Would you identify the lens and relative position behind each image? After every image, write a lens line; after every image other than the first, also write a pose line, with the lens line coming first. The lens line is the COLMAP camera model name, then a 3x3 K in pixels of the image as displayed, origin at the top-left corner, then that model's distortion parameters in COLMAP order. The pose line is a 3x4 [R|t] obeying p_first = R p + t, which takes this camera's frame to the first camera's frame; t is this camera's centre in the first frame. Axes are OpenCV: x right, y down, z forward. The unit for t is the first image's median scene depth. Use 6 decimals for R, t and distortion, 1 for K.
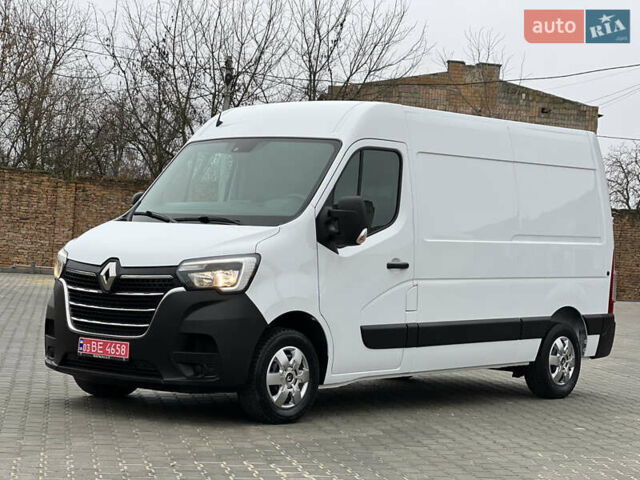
lens RADIAL K [[1432.7, 0, 319.4], [0, 1432.7, 218.0], [0, 0, 1]] dist [-0.058959, 4.022999]
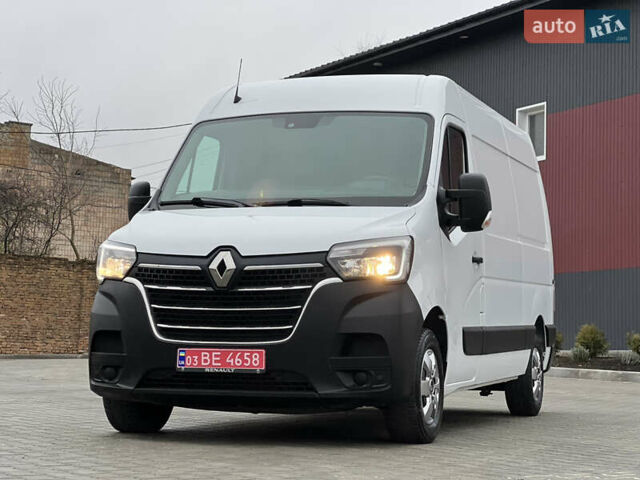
lens RADIAL K [[1432.7, 0, 319.4], [0, 1432.7, 218.0], [0, 0, 1]] dist [-0.058959, 4.022999]
pose [[0.925350, -0.001995, 0.379108, -0.379624], [0.022394, 0.998528, -0.049405, 0.050440], [-0.378451, 0.054207, 0.924033, 0.234310]]
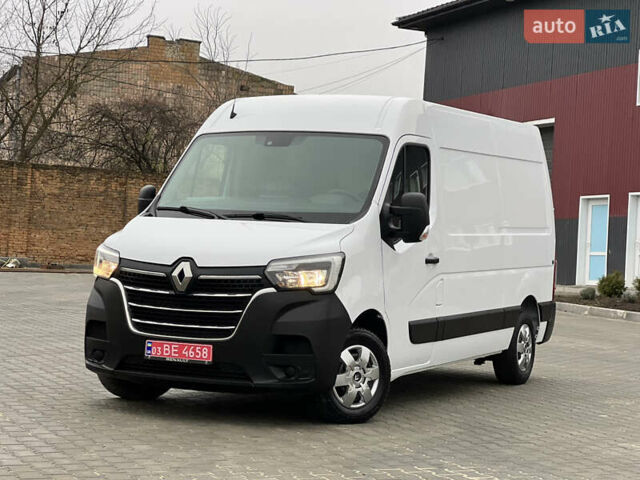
lens RADIAL K [[1432.7, 0, 319.4], [0, 1432.7, 218.0], [0, 0, 1]] dist [-0.058959, 4.022999]
pose [[0.967689, -0.002056, 0.252138, -0.286365], [-0.002819, 0.999816, 0.018973, -0.016303], [-0.252131, -0.019070, 0.967505, 0.046189]]
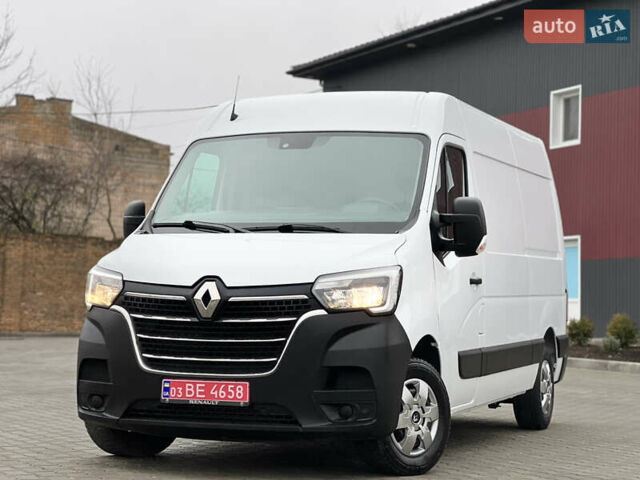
lens RADIAL K [[1432.7, 0, 319.4], [0, 1432.7, 218.0], [0, 0, 1]] dist [-0.058959, 4.022999]
pose [[0.937329, -0.007509, 0.348364, -0.345672], [0.018495, 0.999431, -0.028223, 0.018444], [-0.347954, 0.032897, 0.936934, 0.231546]]
